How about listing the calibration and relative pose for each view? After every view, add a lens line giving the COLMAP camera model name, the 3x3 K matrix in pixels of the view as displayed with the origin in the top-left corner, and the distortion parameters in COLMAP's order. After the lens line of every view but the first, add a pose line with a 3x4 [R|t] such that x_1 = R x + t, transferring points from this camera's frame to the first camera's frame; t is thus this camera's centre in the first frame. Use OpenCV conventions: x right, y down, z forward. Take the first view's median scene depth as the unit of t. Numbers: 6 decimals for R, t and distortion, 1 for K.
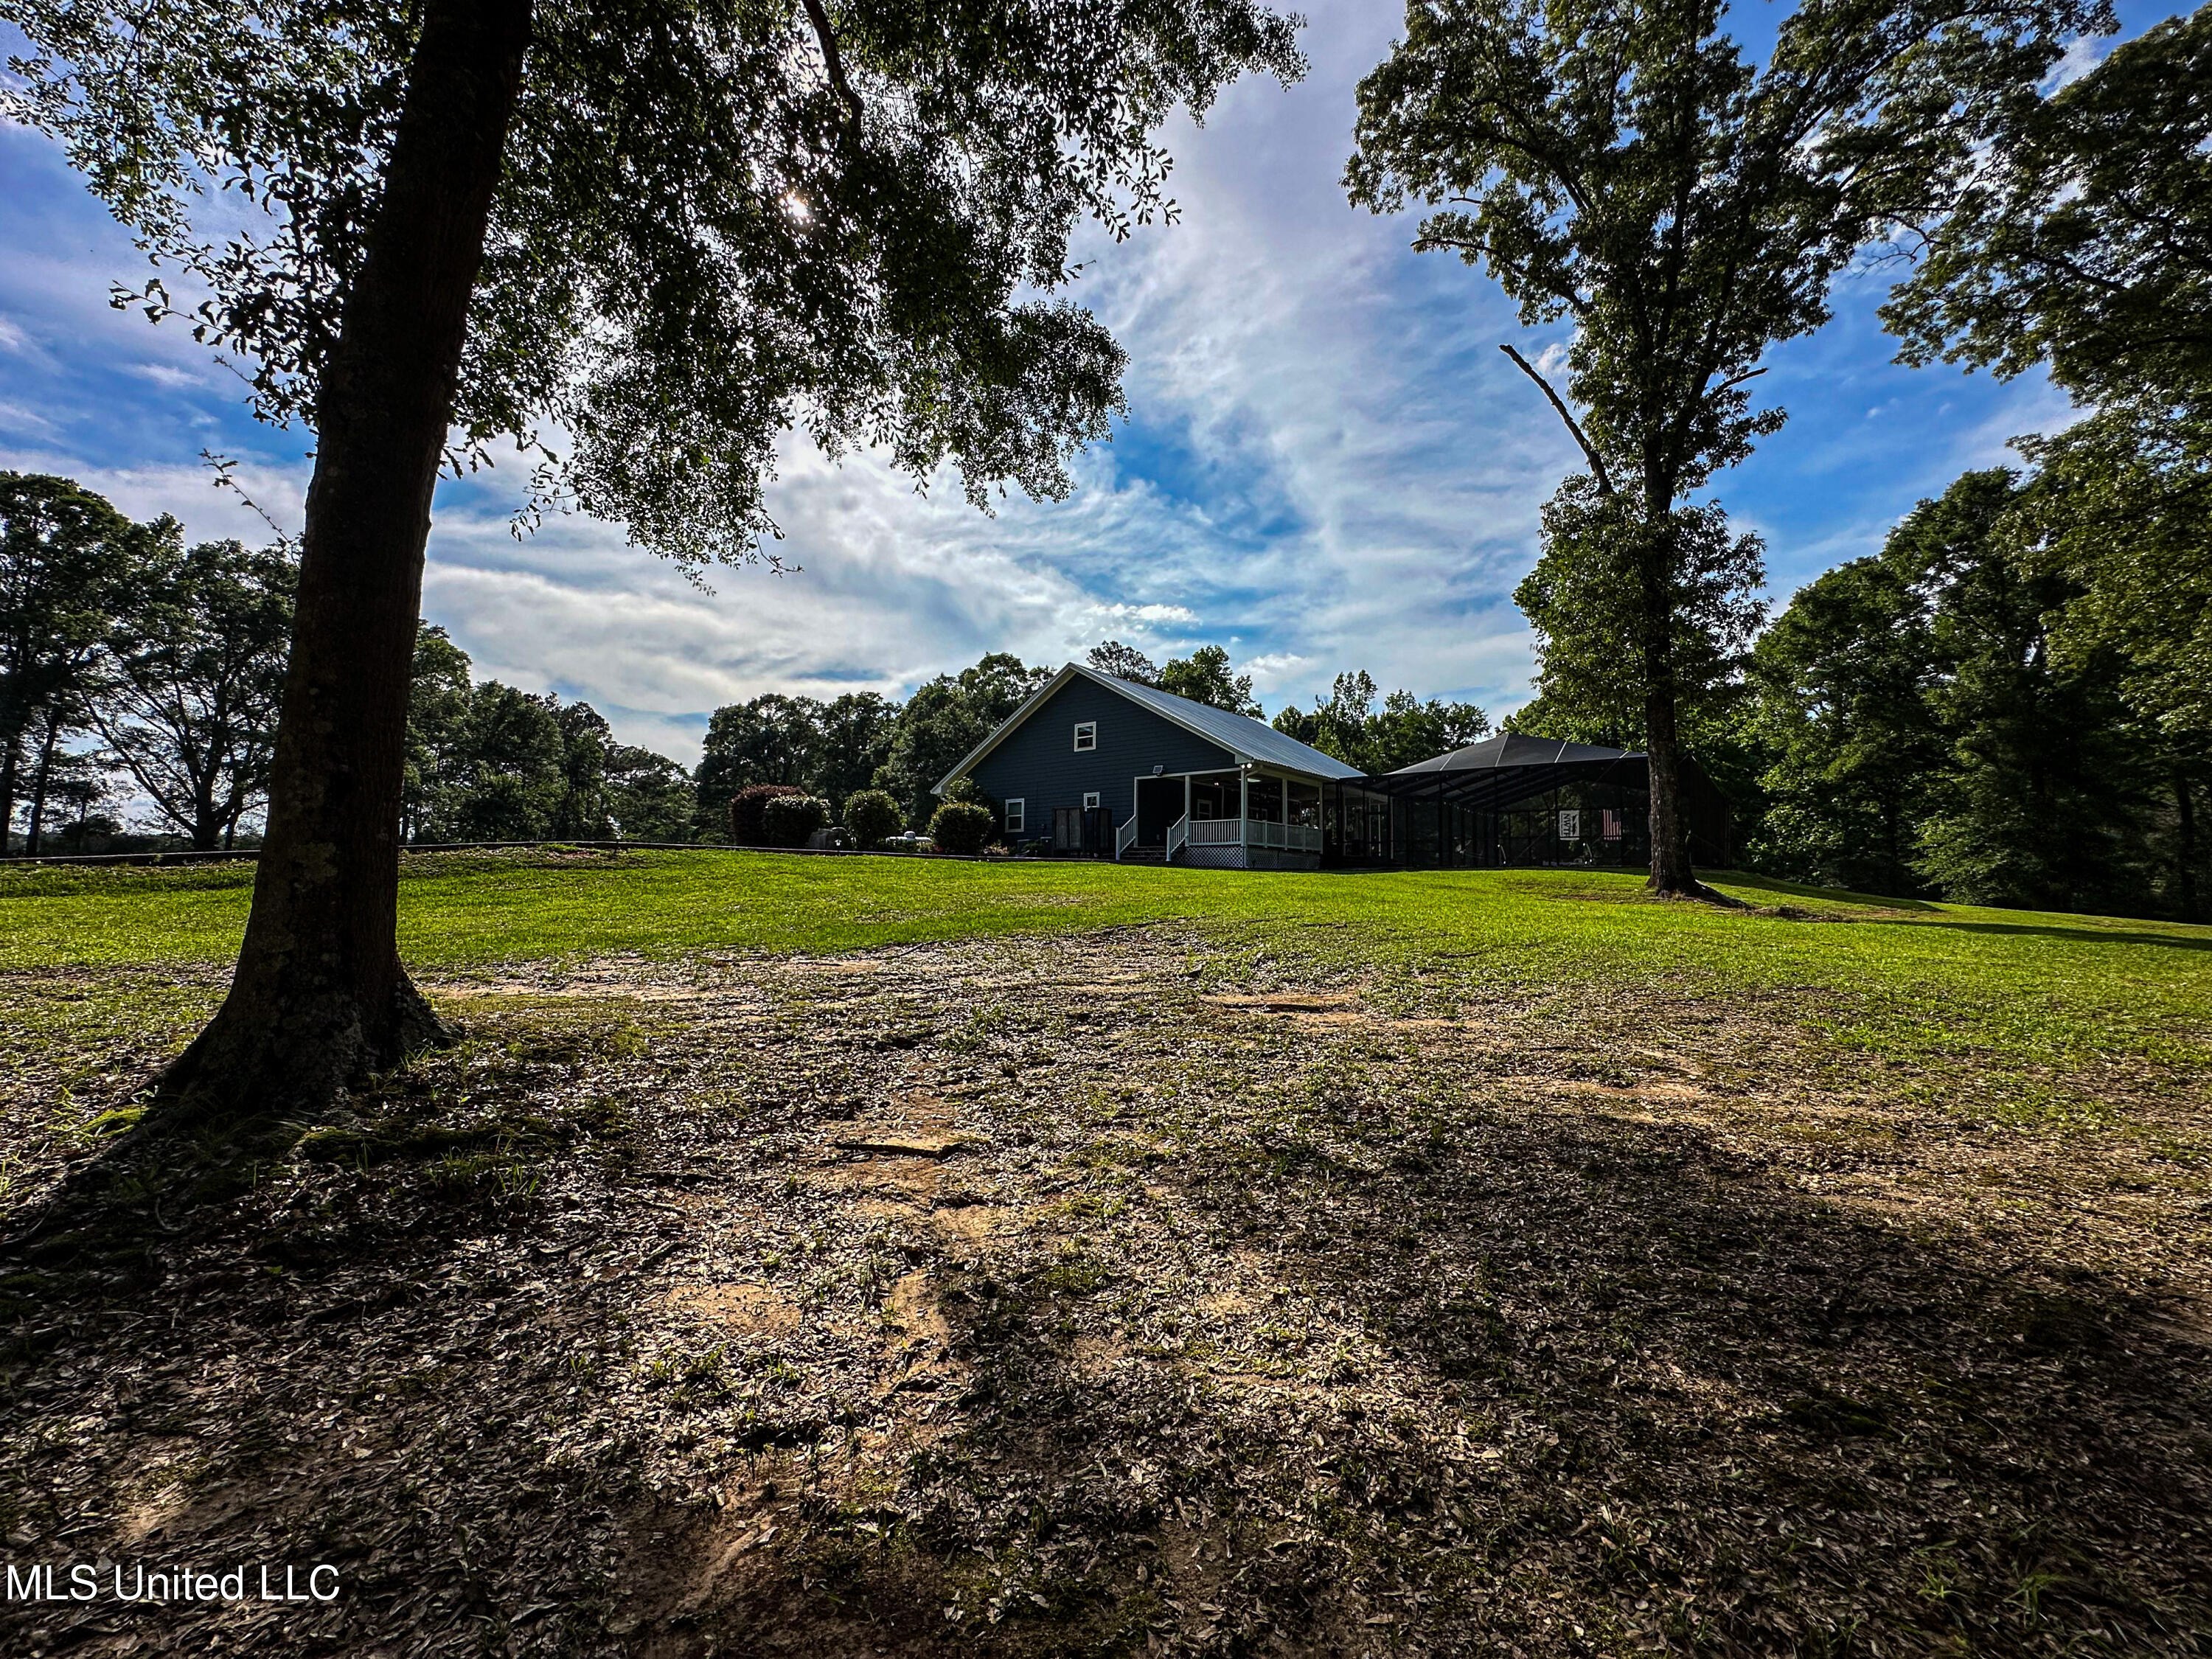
lens RADIAL K [[889.0, 0, 1107.7], [0, 889.0, 825.3], [0, 0, 1]] dist [0.001135, -0.000121]
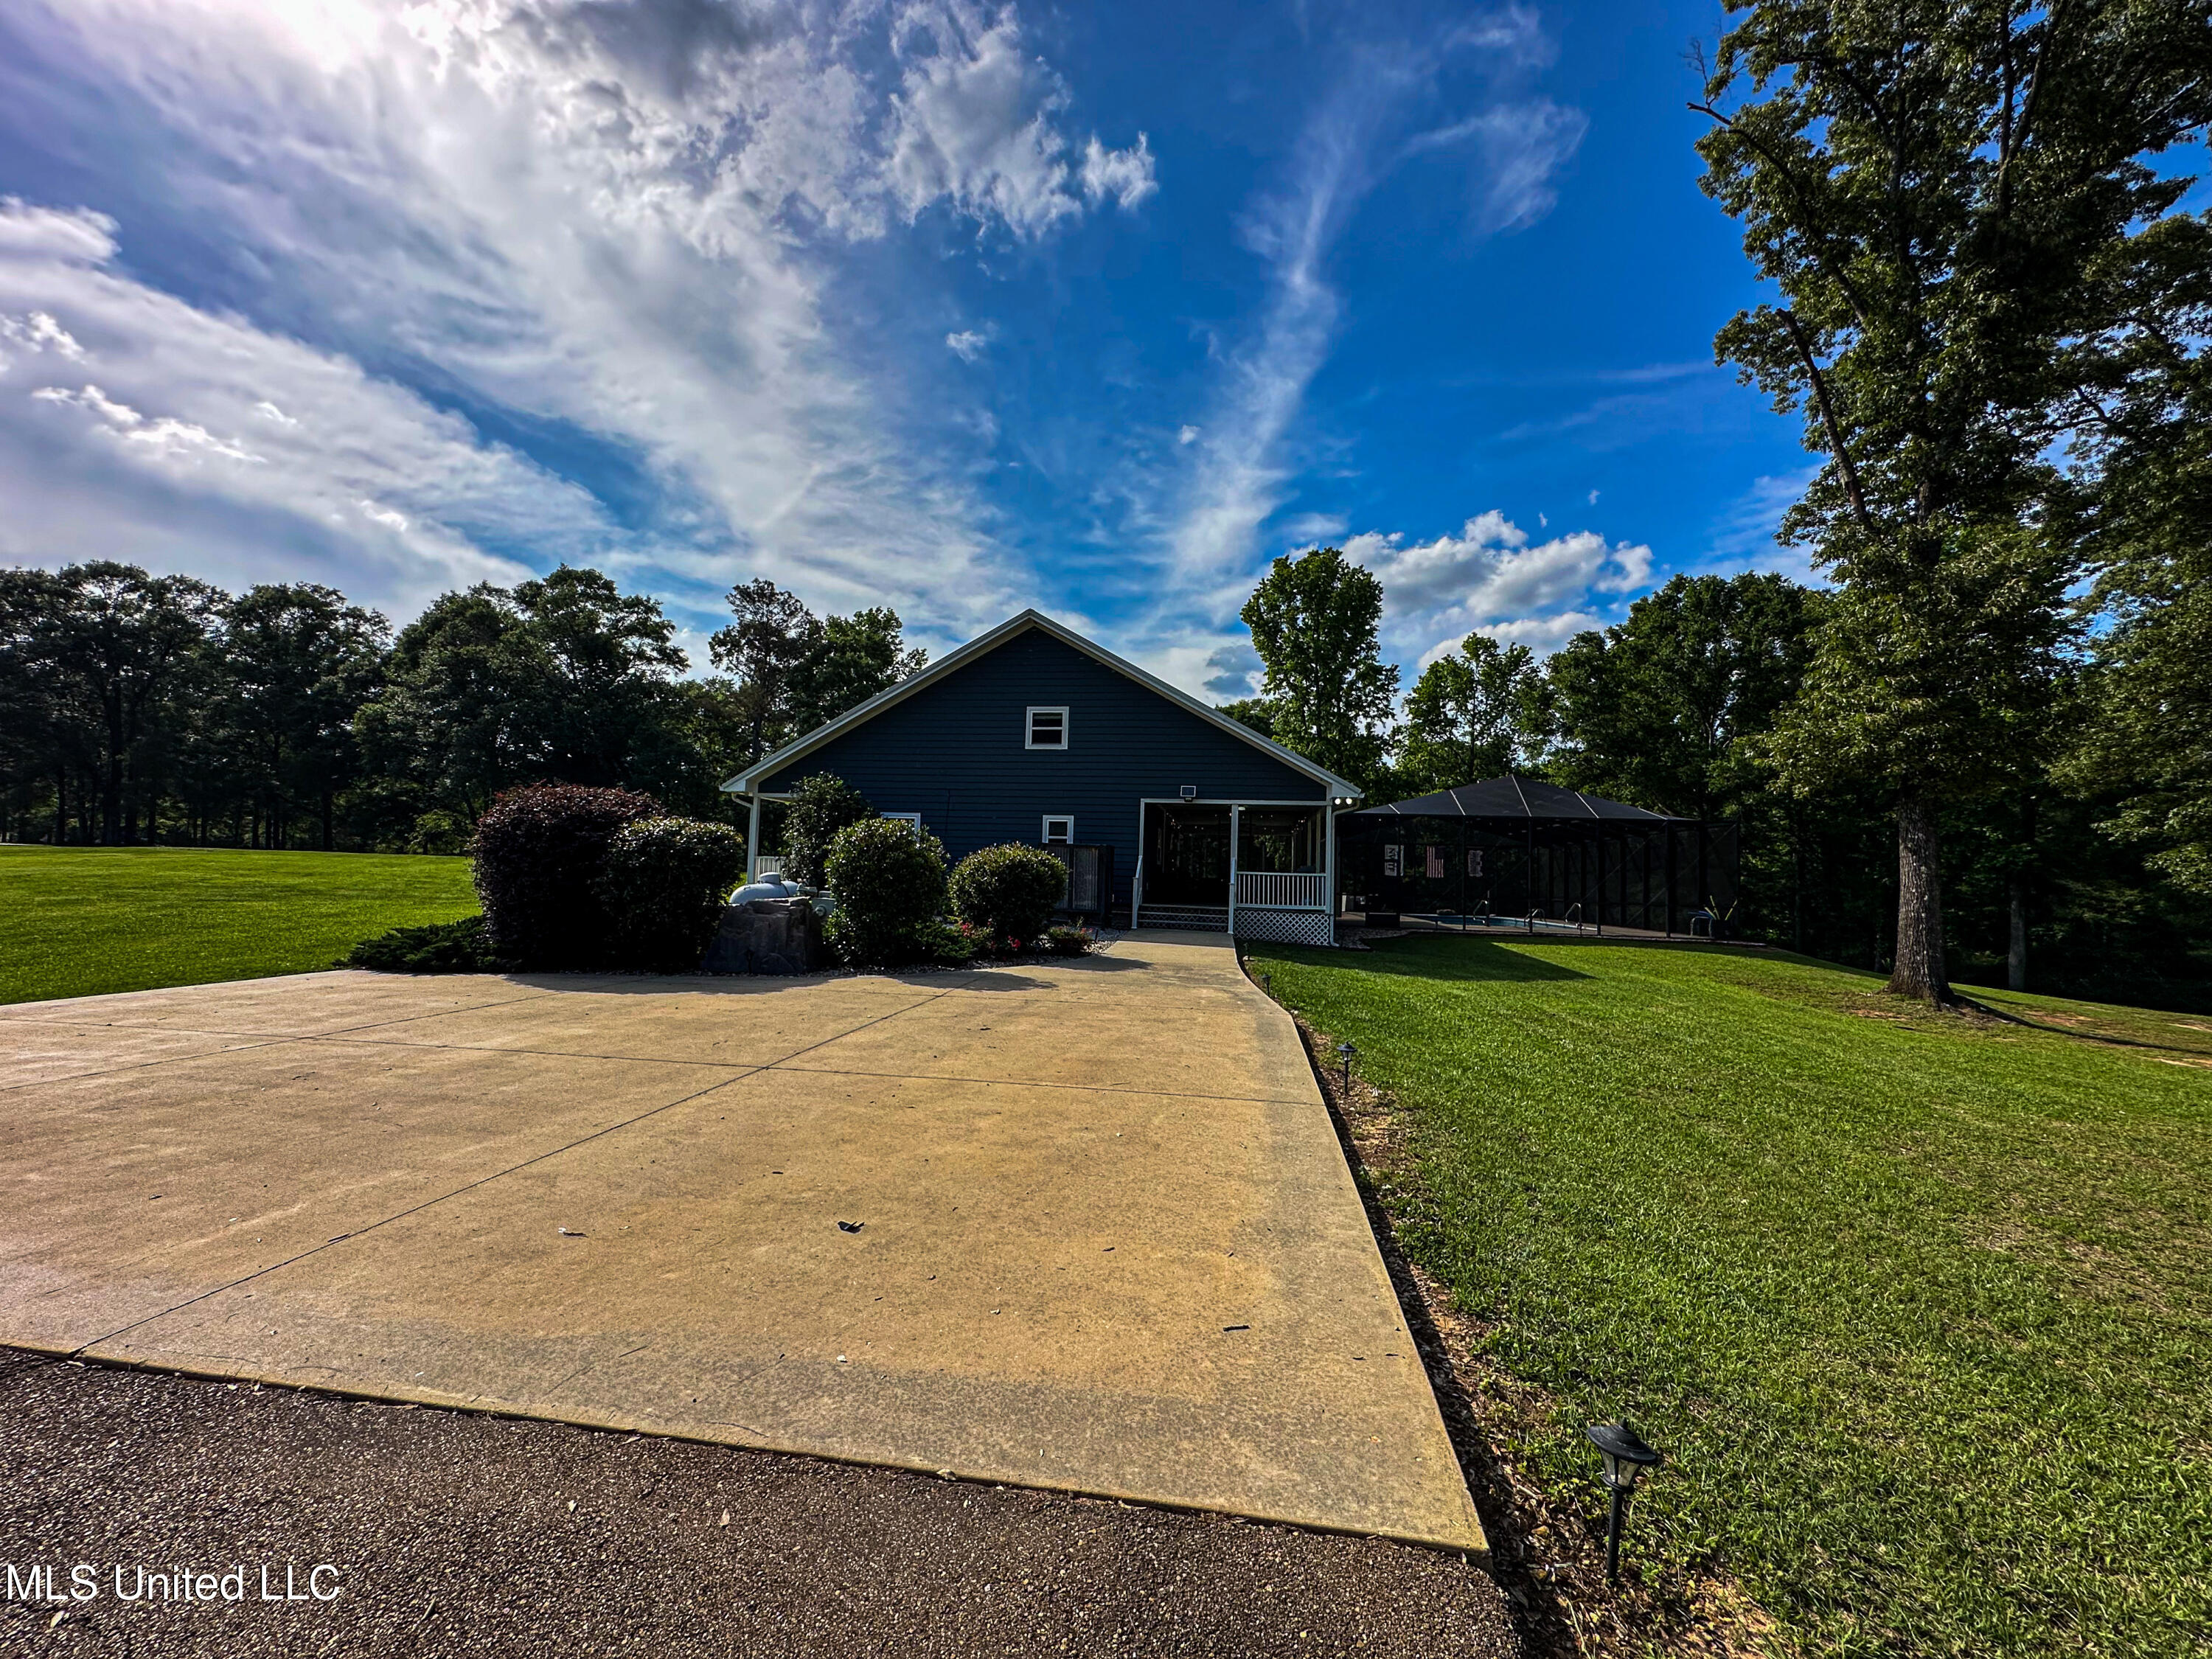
lens RADIAL K [[889.0, 0, 1107.7], [0, 889.0, 825.3], [0, 0, 1]] dist [0.001135, -0.000121]
pose [[0.863686, 0.045650, 0.501959, -0.105939], [-0.056937, 0.998352, 0.007173, -0.012345], [-0.500804, -0.034775, 0.864862, 0.143028]]
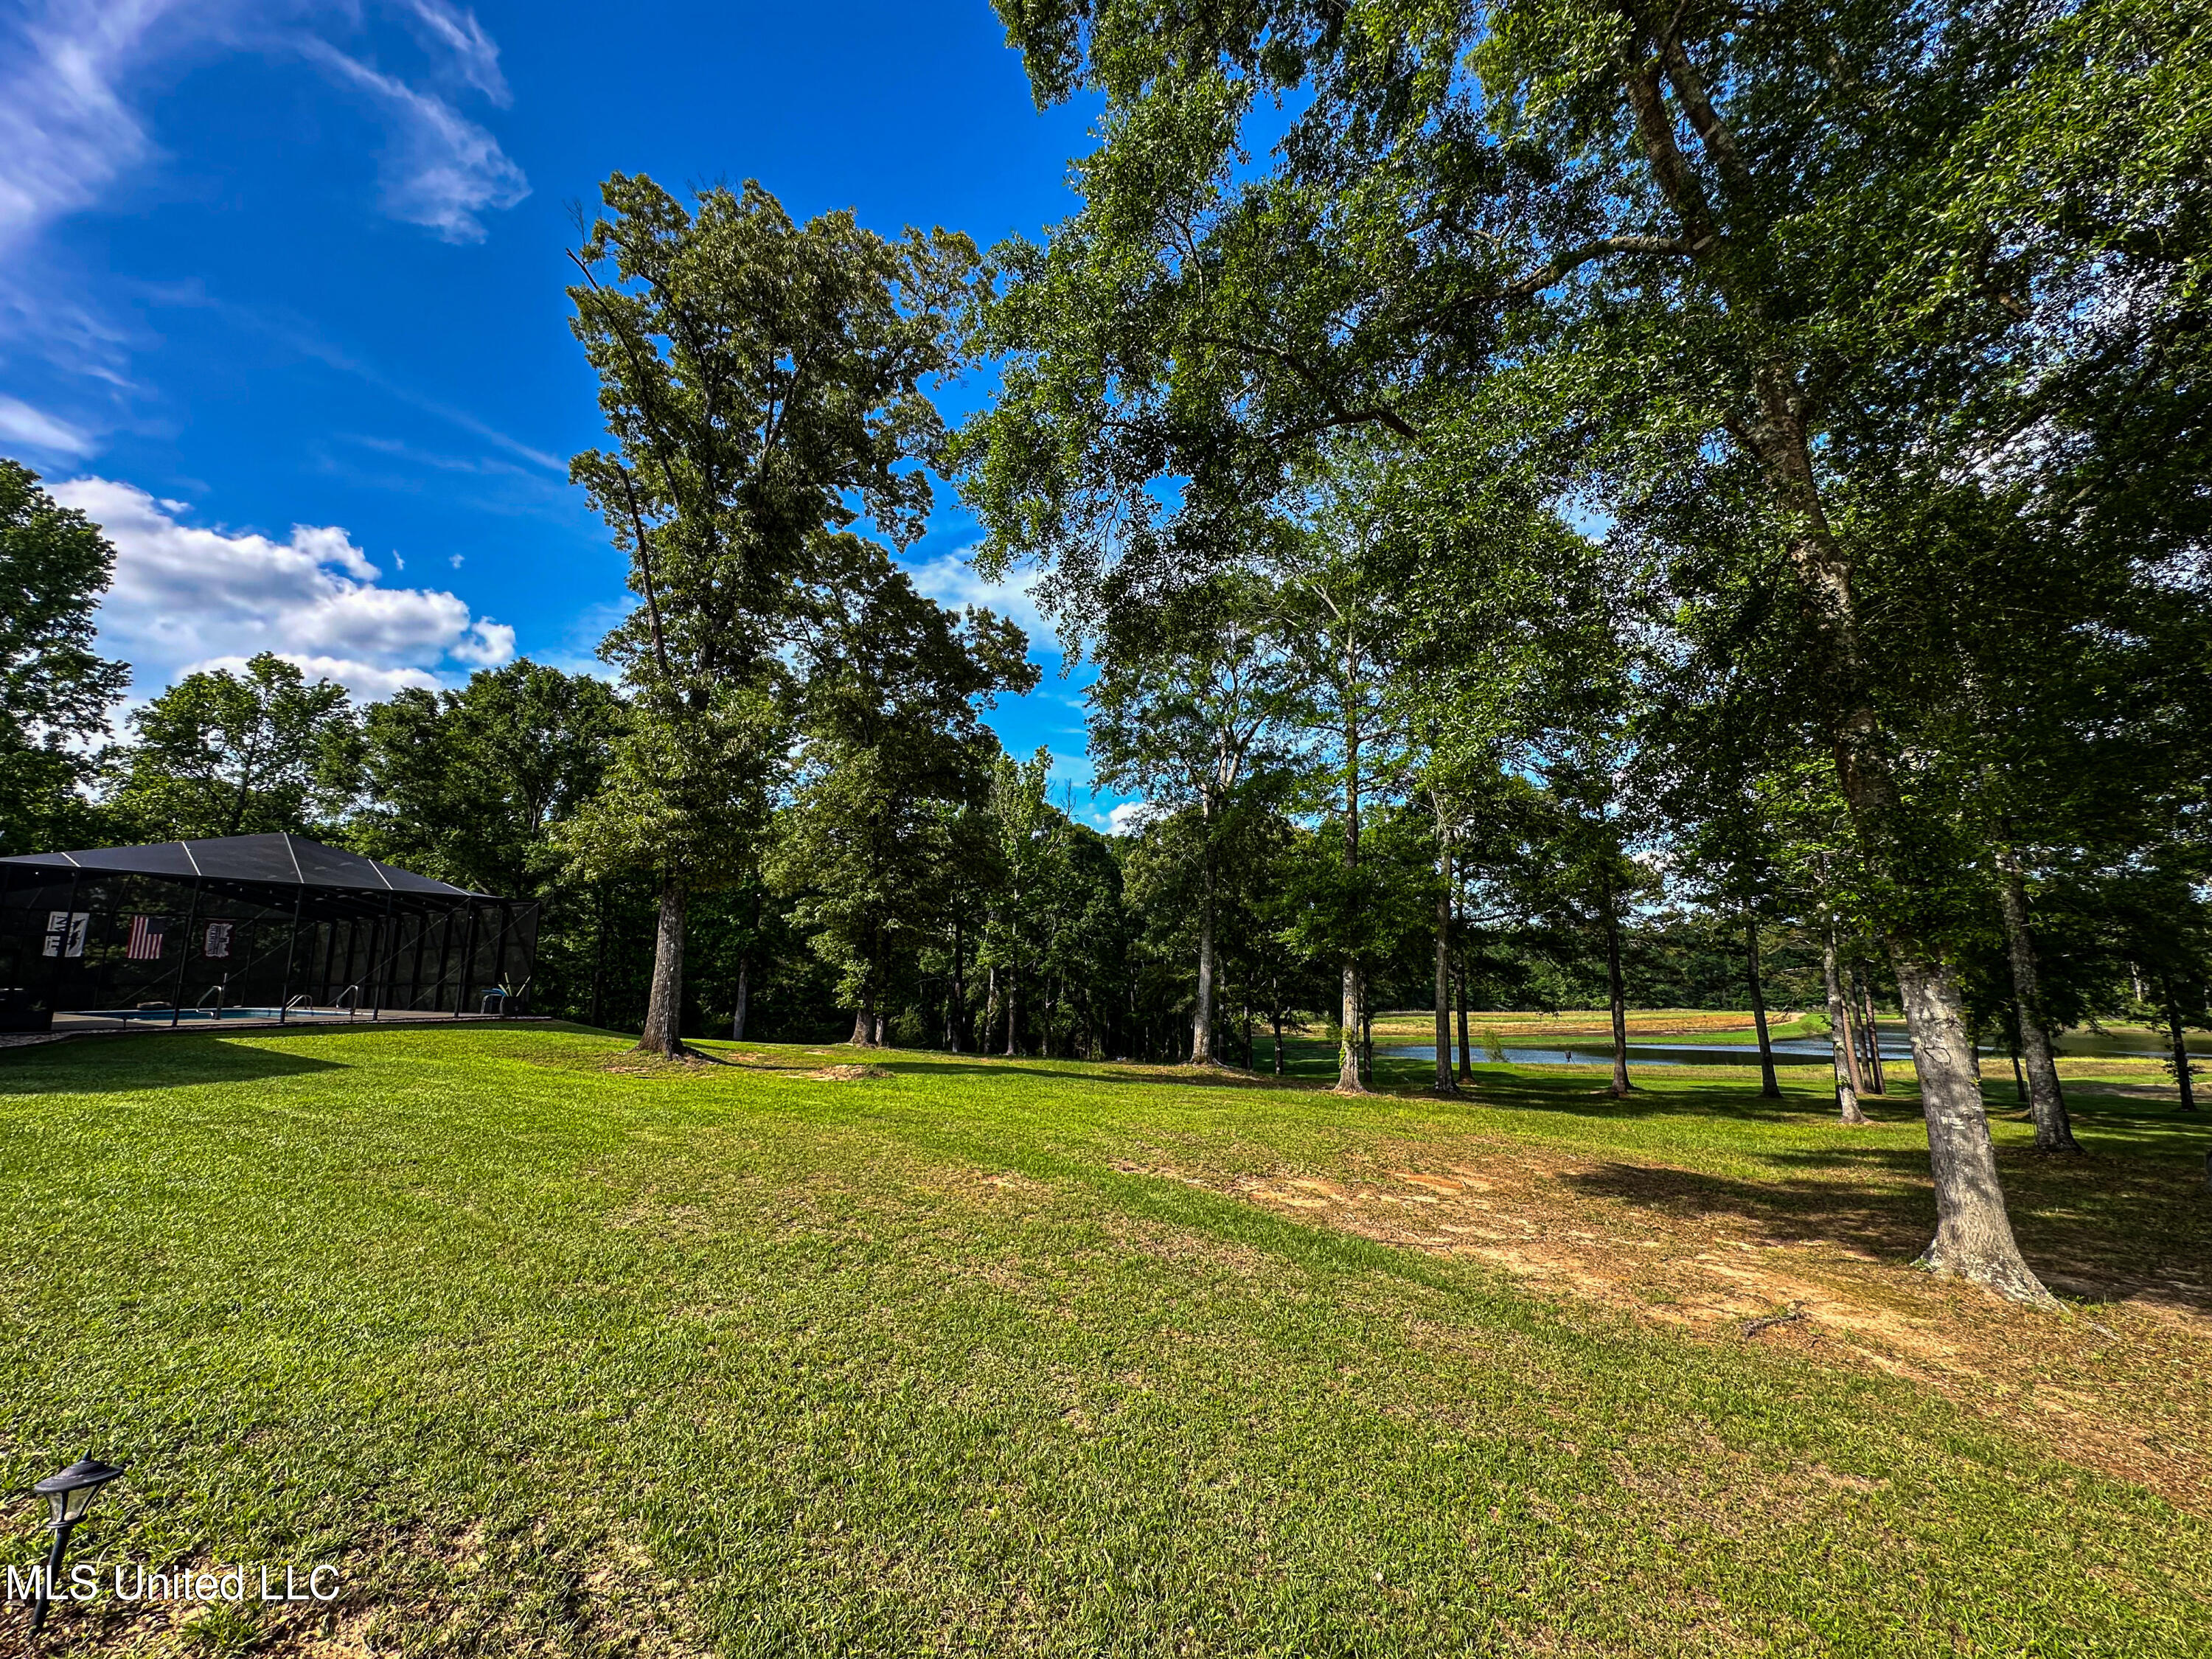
lens RADIAL K [[889.0, 0, 1107.7], [0, 889.0, 825.3], [0, 0, 1]] dist [0.001135, -0.000121]
pose [[-0.120730, 0.158677, 0.979921, -0.110455], [-0.073960, 0.982960, -0.168282, -0.011842], [-0.989926, -0.092792, -0.106937, 0.134107]]
